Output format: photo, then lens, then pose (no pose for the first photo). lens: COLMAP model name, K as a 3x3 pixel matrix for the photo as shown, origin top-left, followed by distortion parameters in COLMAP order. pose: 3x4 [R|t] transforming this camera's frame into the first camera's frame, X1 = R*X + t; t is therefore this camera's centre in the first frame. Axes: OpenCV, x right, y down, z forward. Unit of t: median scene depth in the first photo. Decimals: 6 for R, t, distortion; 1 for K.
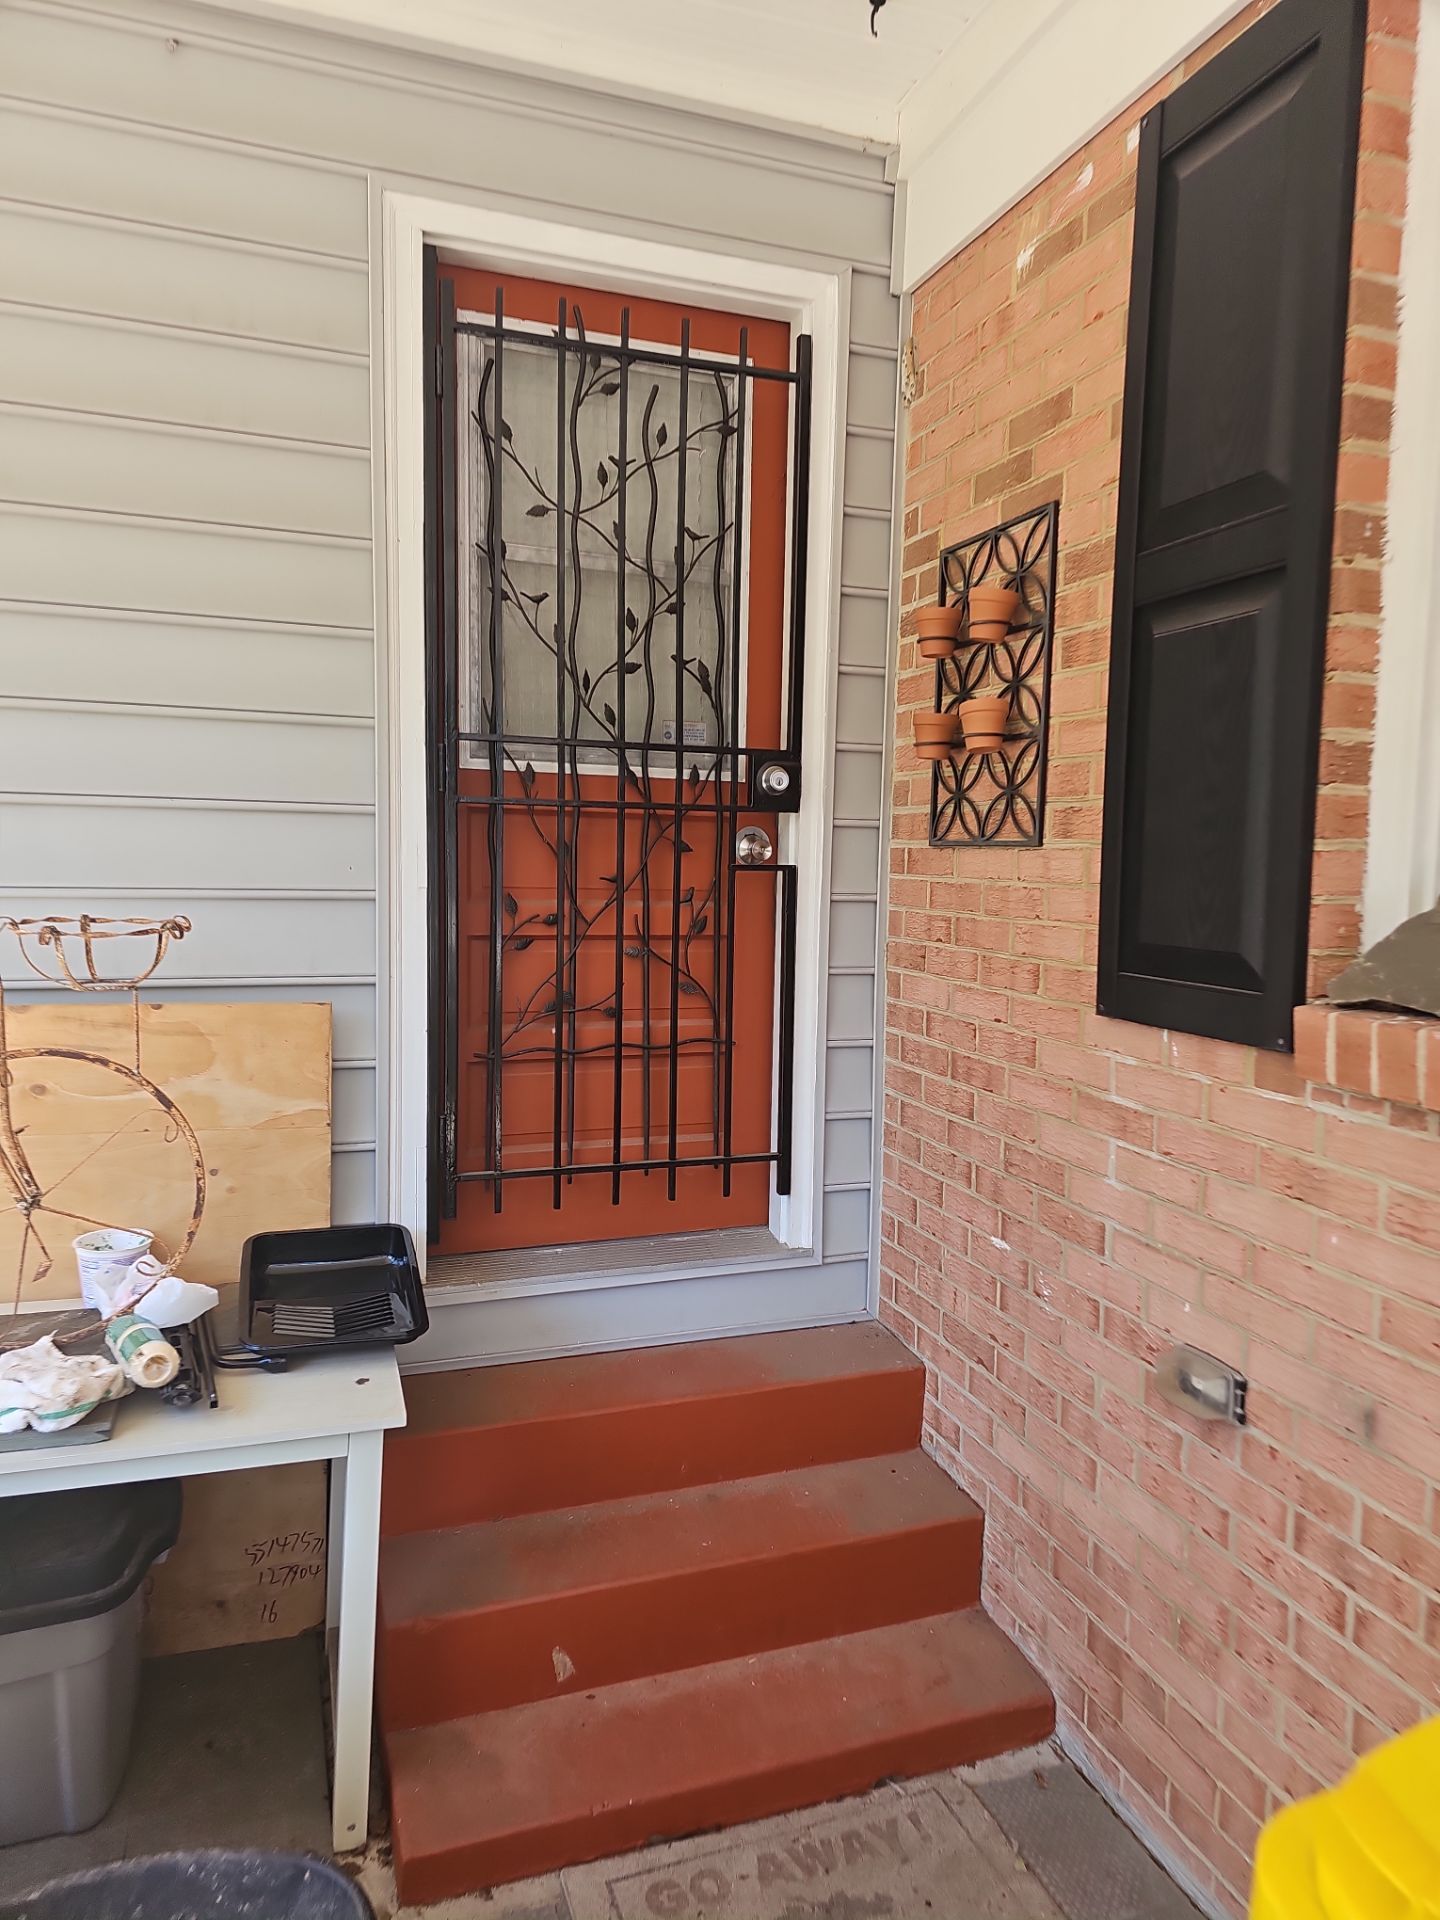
lens RADIAL K [[1199.8, 0, 720.0], [0, 1199.8, 960.0], [0, 0, 1]] dist [0.076008, -0.160809]
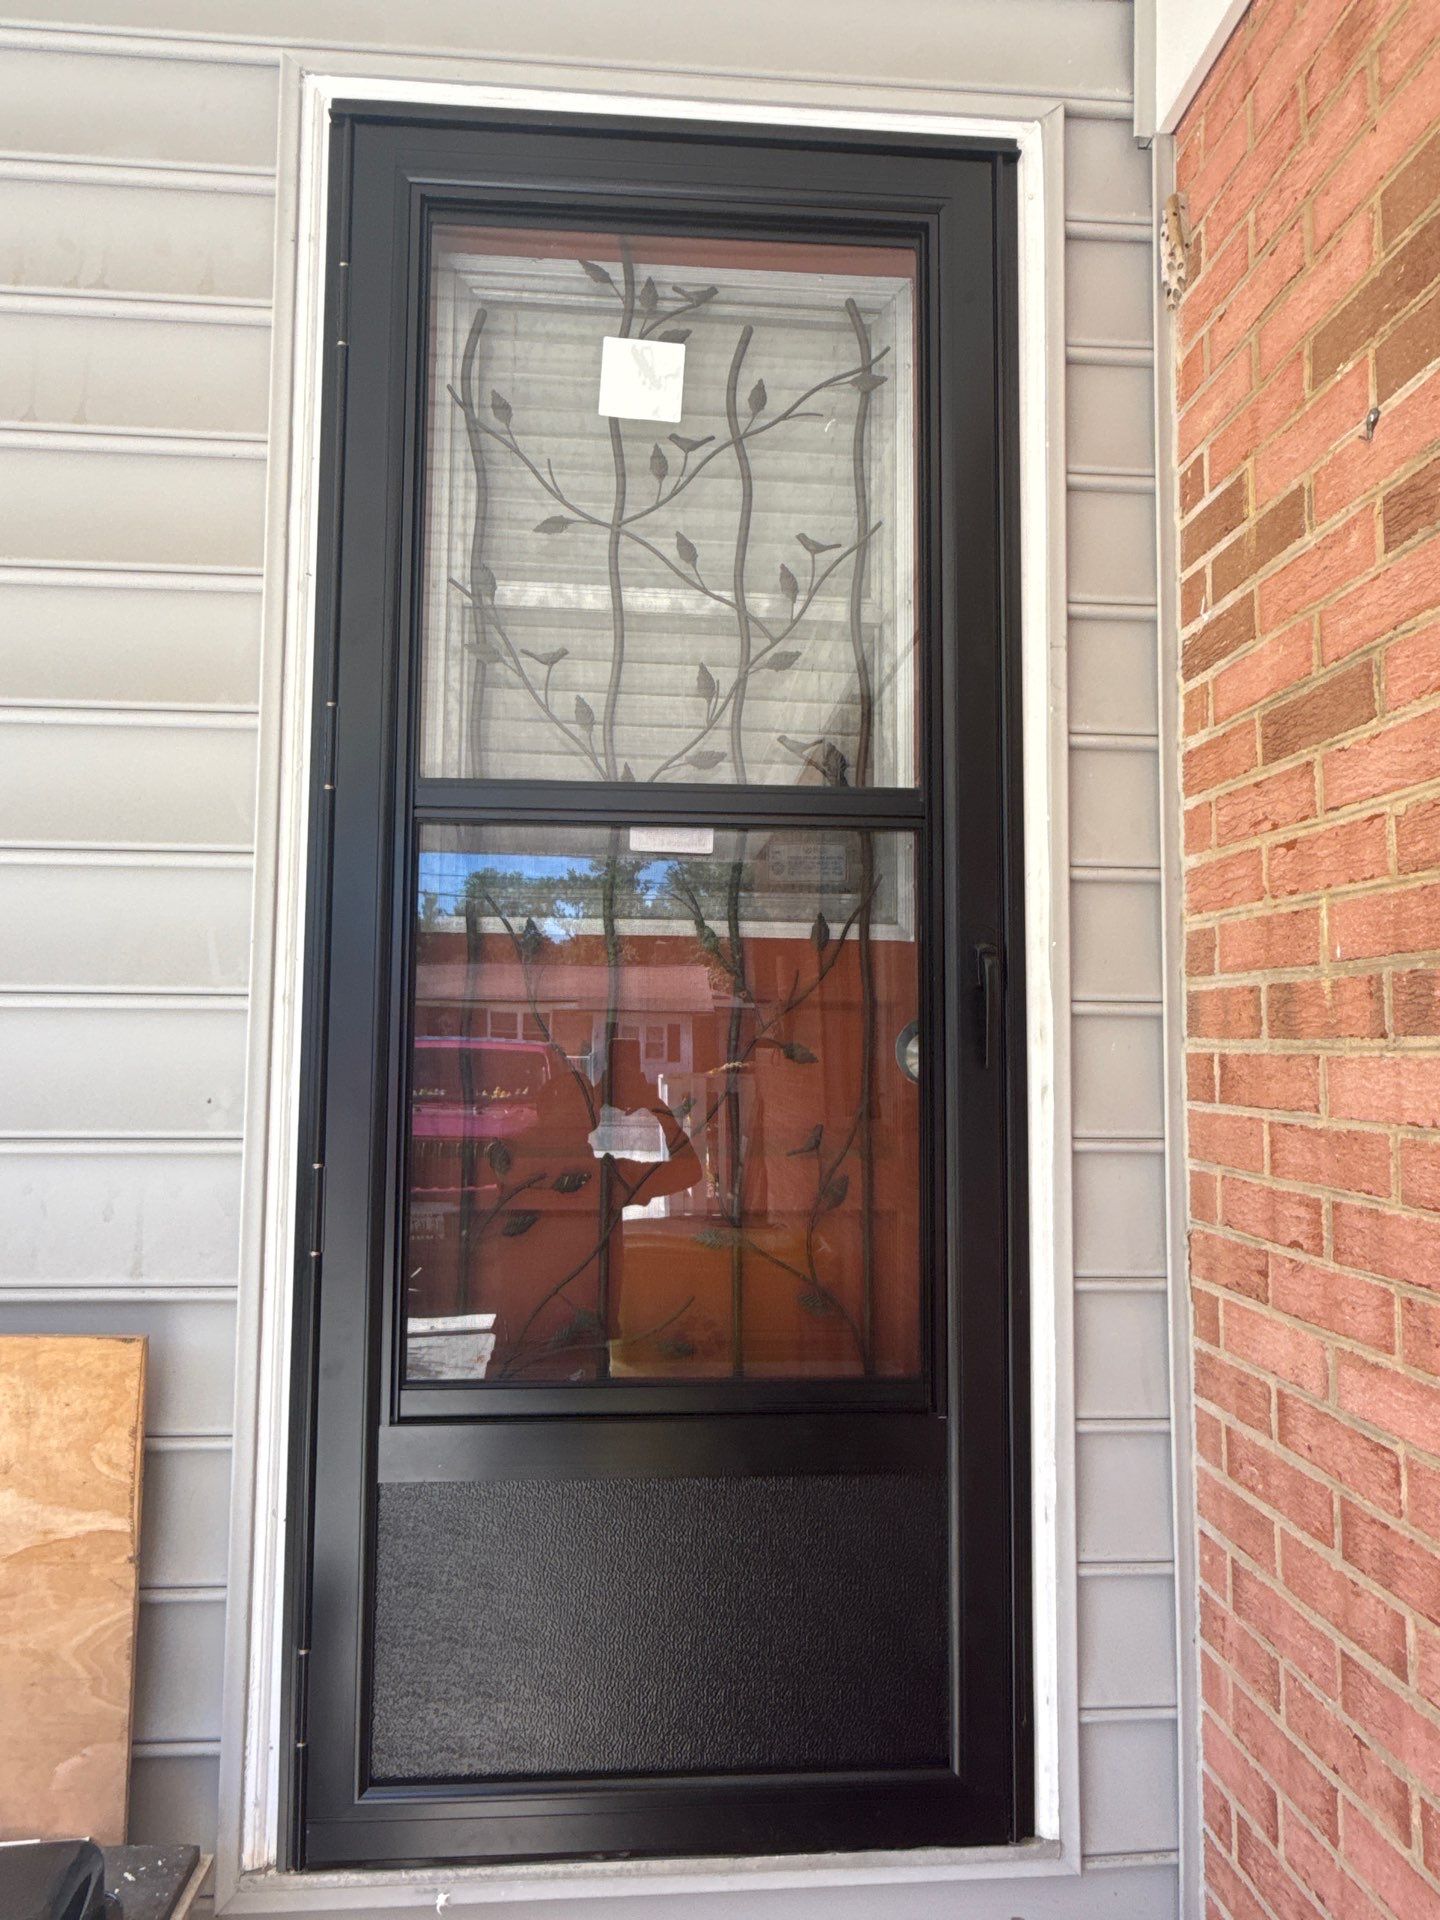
lens RADIAL K [[1196.3, 0, 720.0], [0, 1196.3, 960.0], [0, 0, 1]] dist [-0.005606, -0.003549]
pose [[0.966713, -0.029743, -0.254127, 0.079932], [-0.012089, 0.986802, -0.161481, -0.047171], [0.255576, 0.159178, 0.953595, 0.443526]]
